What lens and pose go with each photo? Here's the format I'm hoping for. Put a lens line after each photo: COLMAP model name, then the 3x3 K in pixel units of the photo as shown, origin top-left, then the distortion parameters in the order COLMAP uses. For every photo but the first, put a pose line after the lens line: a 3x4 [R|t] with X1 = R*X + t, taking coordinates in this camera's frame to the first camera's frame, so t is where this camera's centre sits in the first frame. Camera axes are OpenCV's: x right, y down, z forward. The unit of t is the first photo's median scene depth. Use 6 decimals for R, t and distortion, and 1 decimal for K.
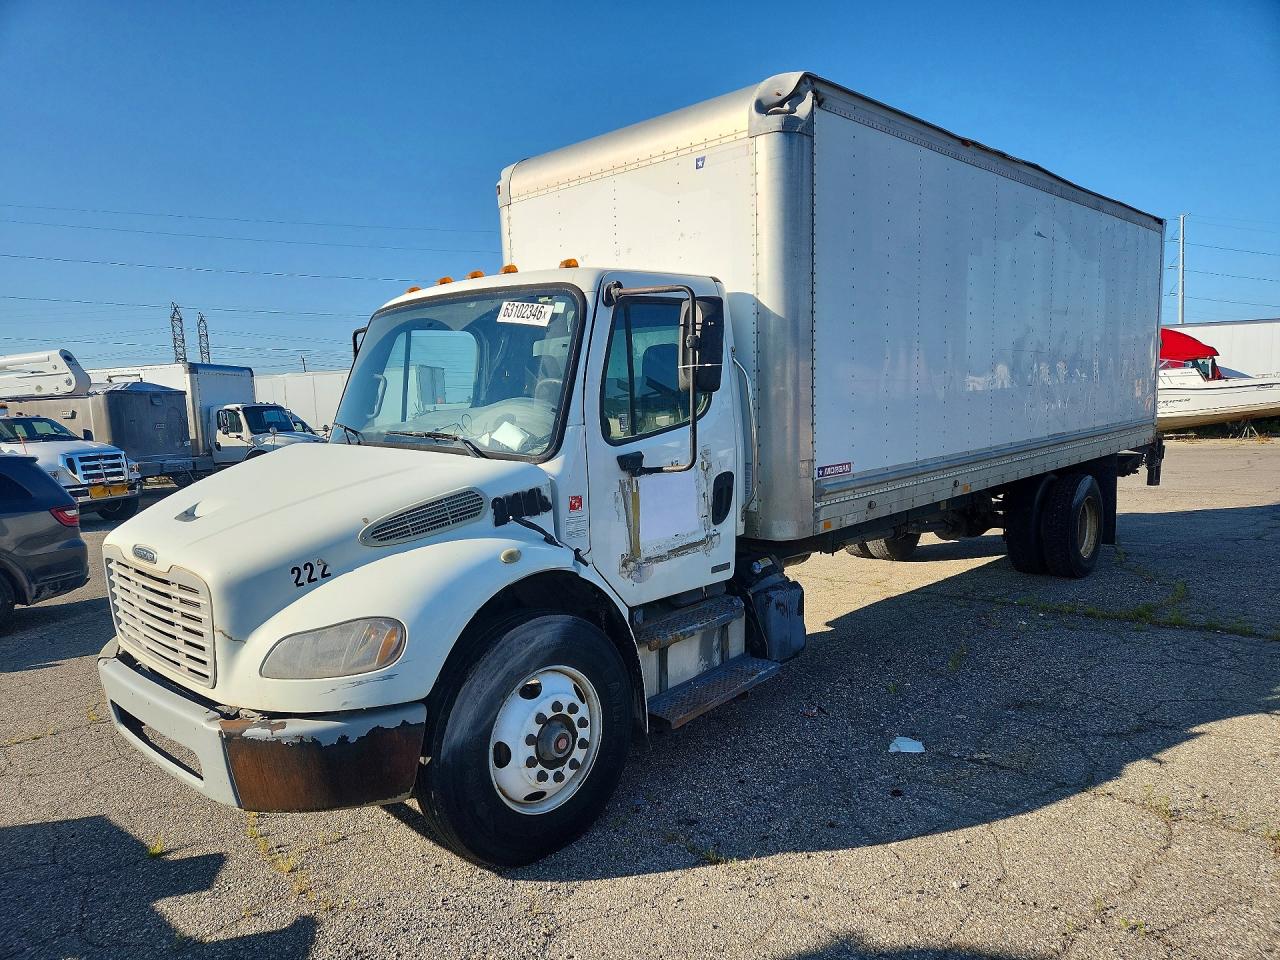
lens RADIAL K [[848.2, 0, 640.0], [0, 848.2, 480.0], [0, 0, 1]] dist [0.022989, 0.000654]
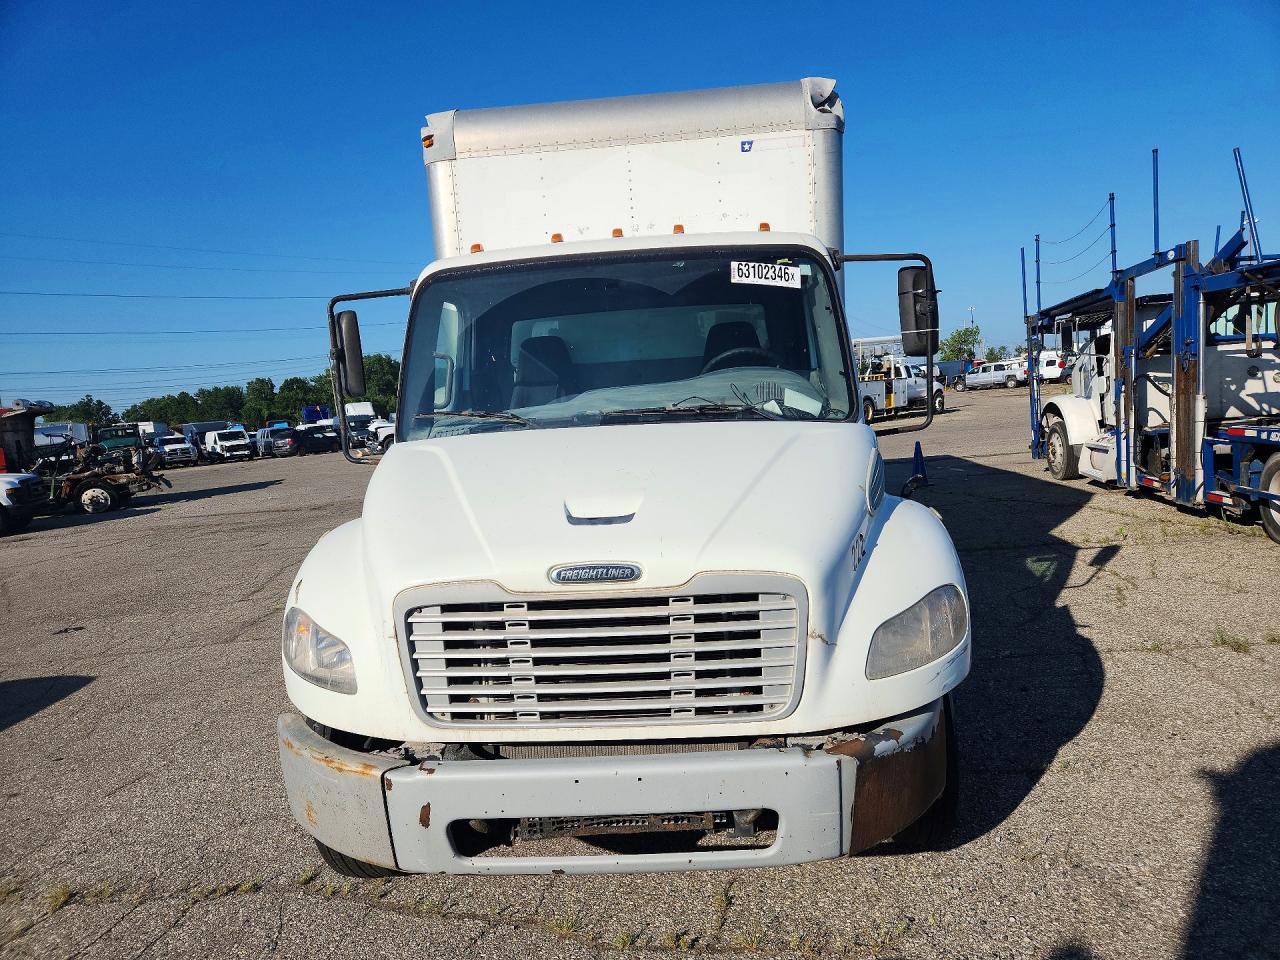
lens RADIAL K [[848.2, 0, 640.0], [0, 848.2, 480.0], [0, 0, 1]] dist [0.022989, 0.000654]
pose [[0.774055, -0.084969, 0.627391, -0.841227], [0.107115, 0.994243, 0.002496, 0.011336], [-0.623992, 0.065271, 0.778700, 0.370273]]
